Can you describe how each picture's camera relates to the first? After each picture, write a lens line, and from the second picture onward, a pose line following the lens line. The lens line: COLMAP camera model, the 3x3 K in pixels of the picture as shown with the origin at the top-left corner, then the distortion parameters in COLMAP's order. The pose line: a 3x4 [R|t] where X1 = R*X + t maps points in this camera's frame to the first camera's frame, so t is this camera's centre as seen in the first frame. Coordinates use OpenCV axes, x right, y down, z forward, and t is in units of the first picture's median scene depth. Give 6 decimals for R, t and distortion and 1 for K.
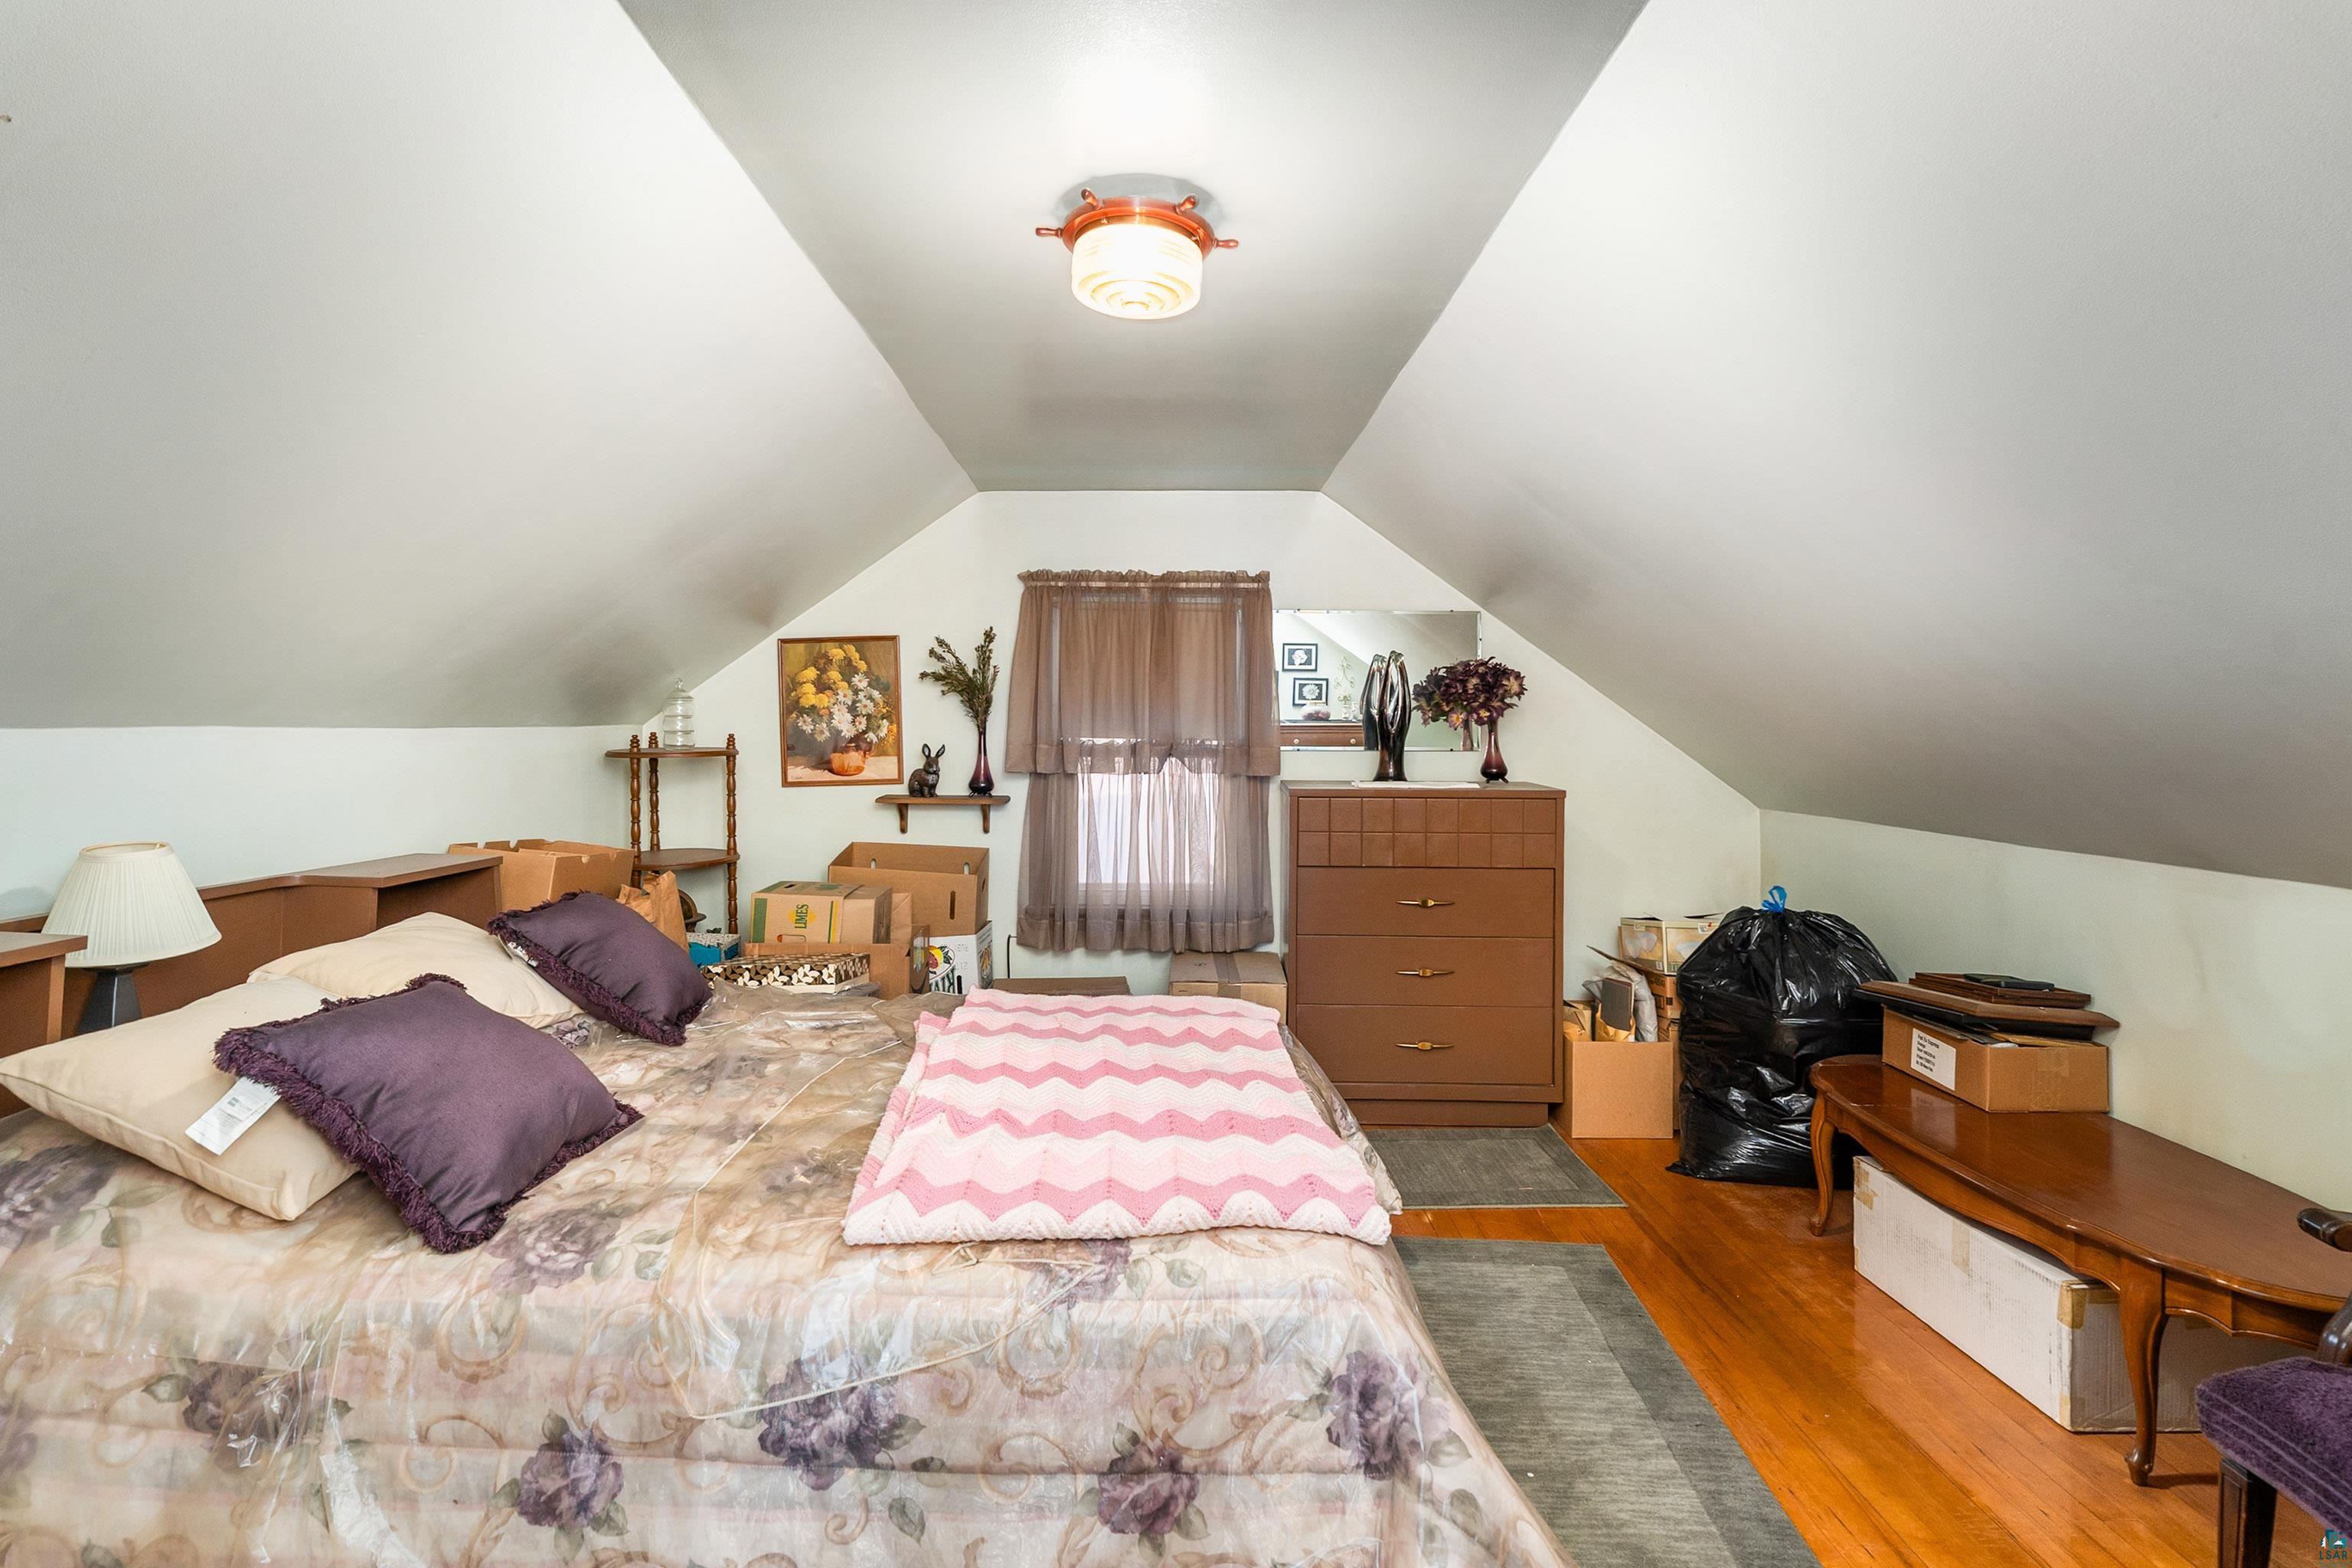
lens RADIAL K [[1067.0, 0, 1186.5], [0, 1067.0, 769.2], [0, 0, 1]] dist [-0.010193, -0.000012]
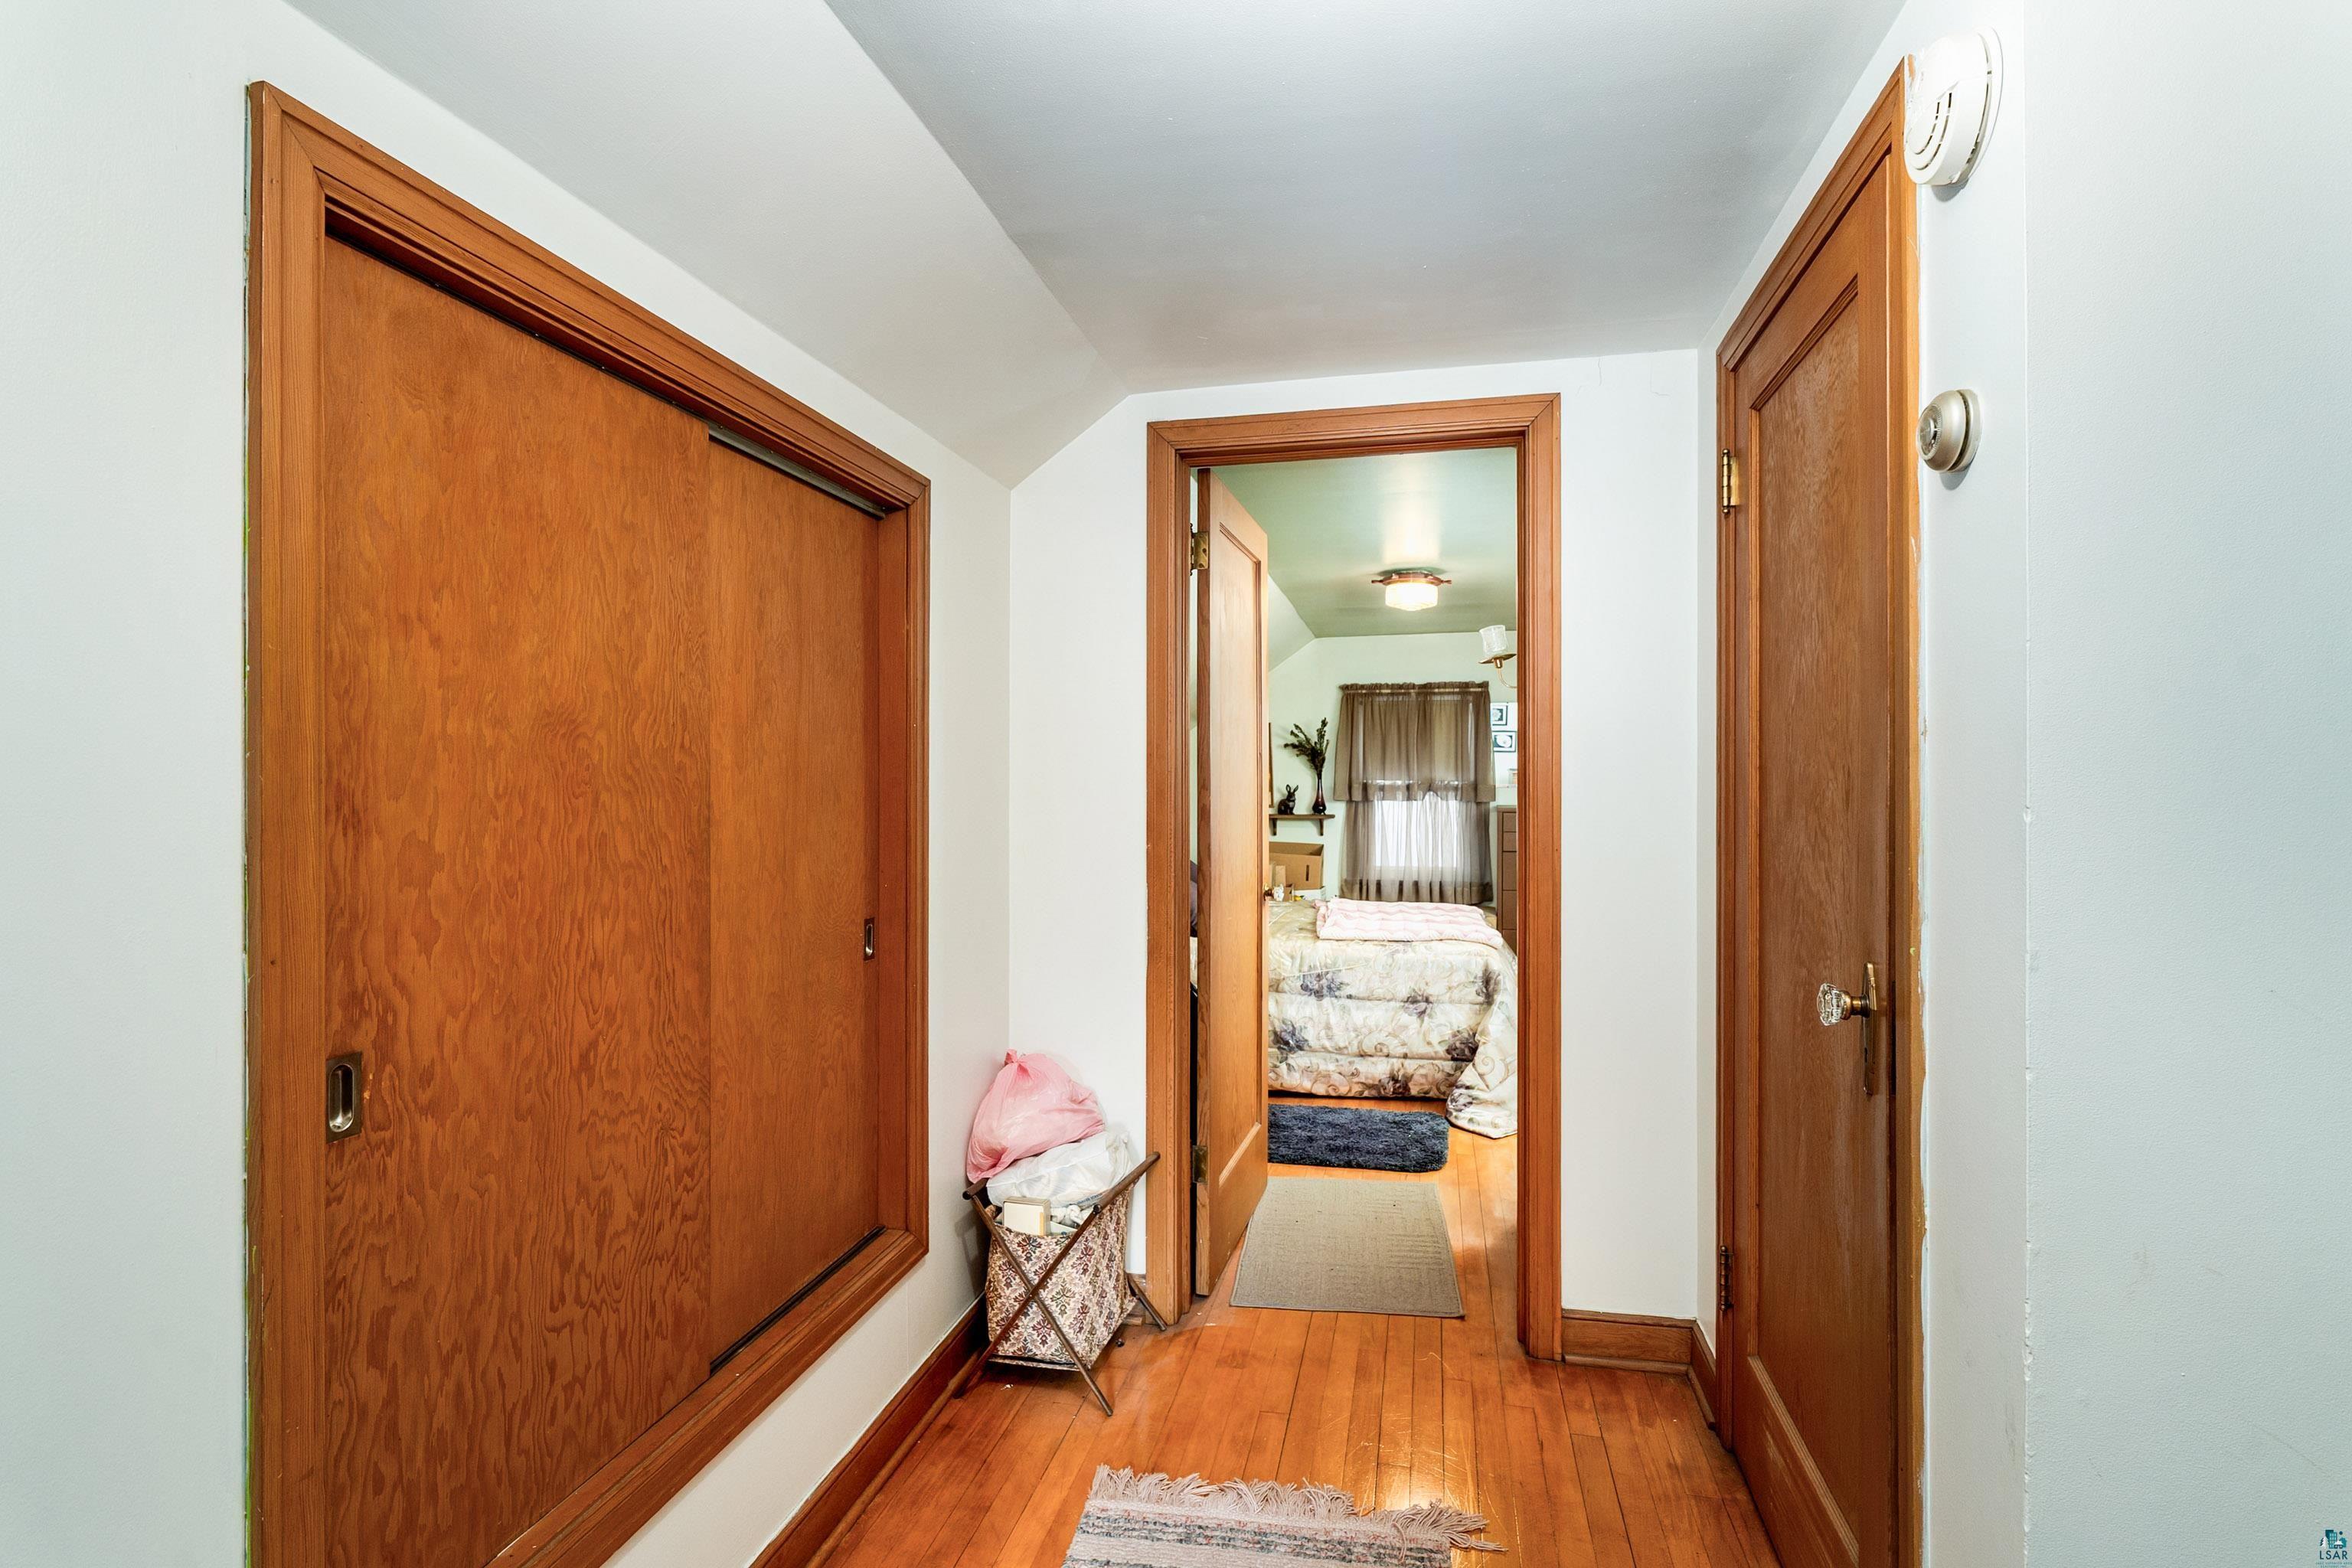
lens RADIAL K [[1144.8, 0, 1197.0], [0, 1144.8, 731.0], [0, 0, 1]] dist [-0.002304, 0.000144]
pose [[0.975214, -0.010705, -0.221006, 0.028381], [-0.006469, 0.997022, -0.076840, 0.034896], [0.221171, 0.076366, 0.972241, -0.875736]]
